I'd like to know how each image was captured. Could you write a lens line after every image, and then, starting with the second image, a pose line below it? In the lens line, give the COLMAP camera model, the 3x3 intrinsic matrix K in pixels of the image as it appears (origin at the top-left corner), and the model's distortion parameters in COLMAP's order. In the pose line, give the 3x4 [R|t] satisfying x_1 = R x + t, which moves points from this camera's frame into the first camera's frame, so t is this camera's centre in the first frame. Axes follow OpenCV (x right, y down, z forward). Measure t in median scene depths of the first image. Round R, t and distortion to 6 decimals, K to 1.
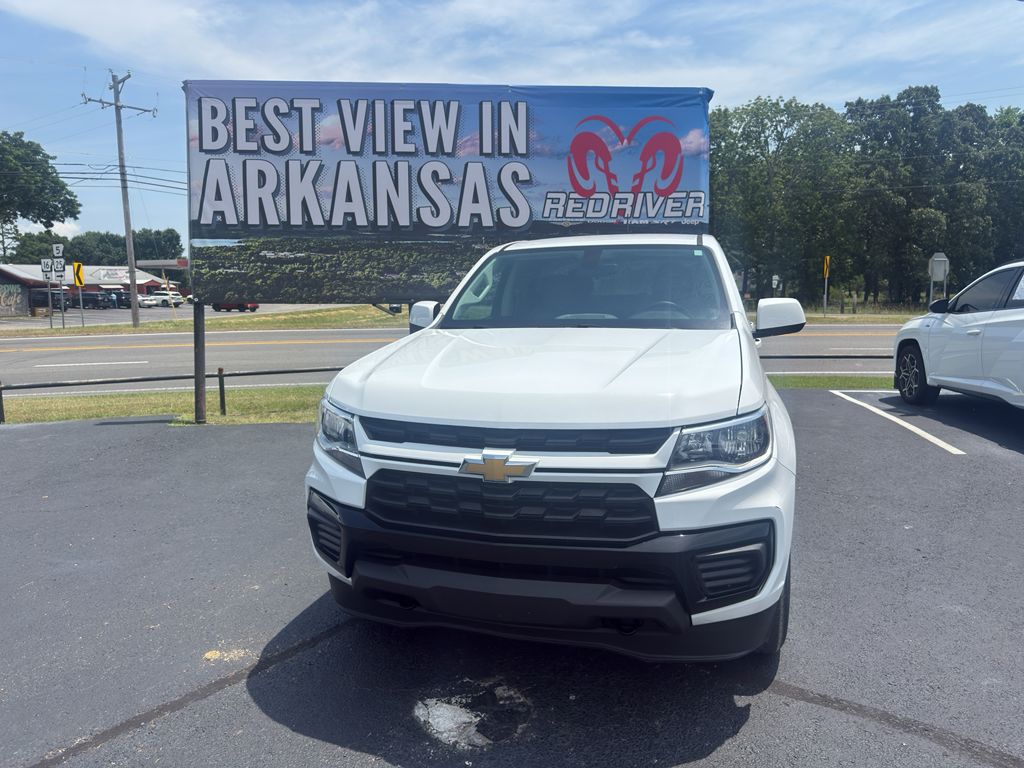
lens RADIAL K [[772.2, 0, 524.2], [0, 772.2, 366.4], [0, 0, 1]] dist [0.220154, -0.519677]
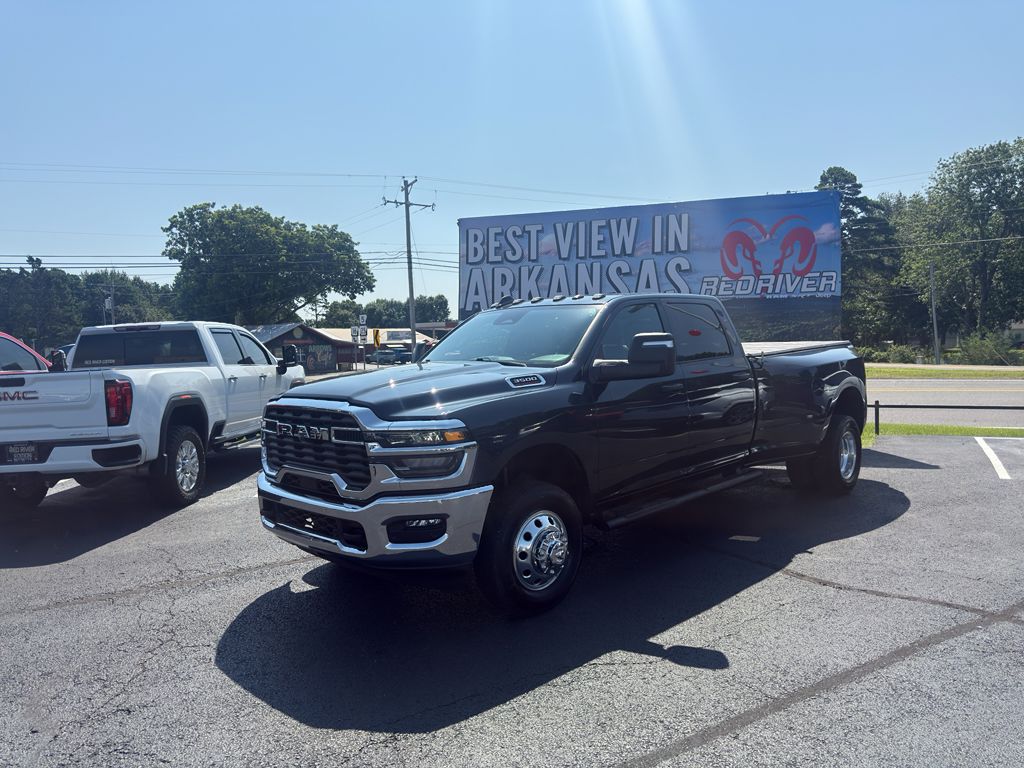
lens RADIAL K [[744.1, 0, 499.8], [0, 744.1, 385.6], [0, 0, 1]] dist [0.237603, -0.497967]
pose [[0.940286, 0.006443, -0.340326, 0.145381], [-0.020873, 0.999031, -0.038756, 0.019205], [0.339746, 0.043546, 0.939509, -0.330436]]
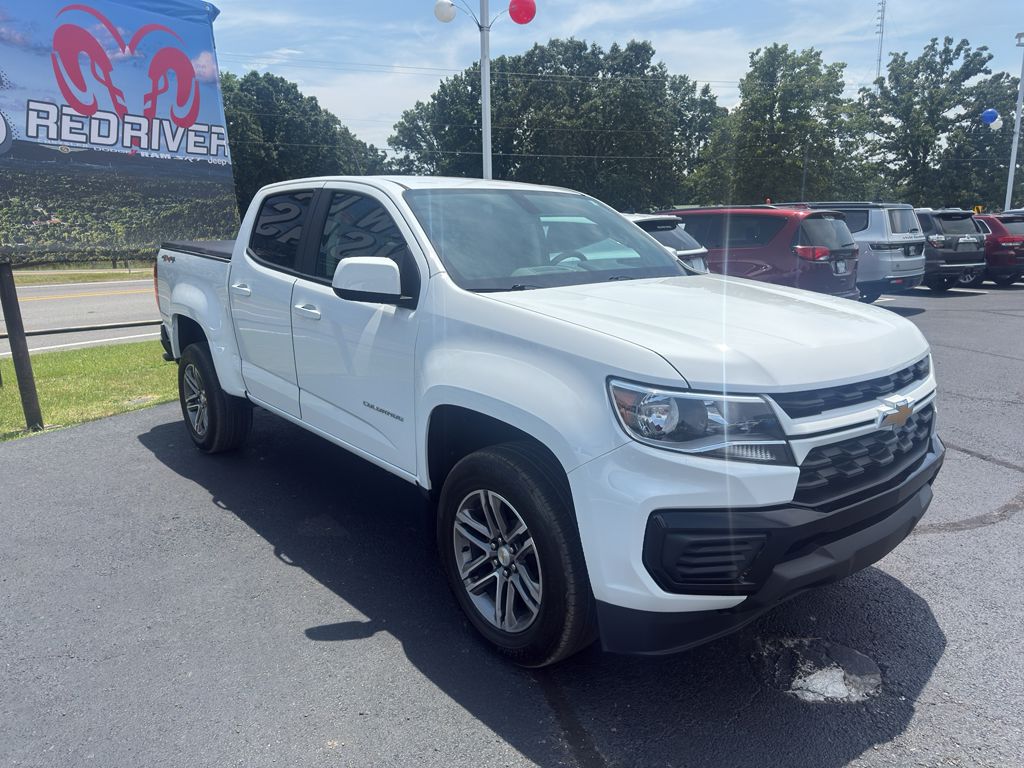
lens RADIAL K [[742.6, 0, 554.1], [0, 742.6, 371.6], [0, 0, 1]] dist [0.020674, -0.007145]
pose [[0.534114, -0.158862, 0.830352, -0.317397], [0.089300, 0.987293, 0.131446, -0.031165], [-0.840683, 0.003943, 0.541514, 0.247568]]
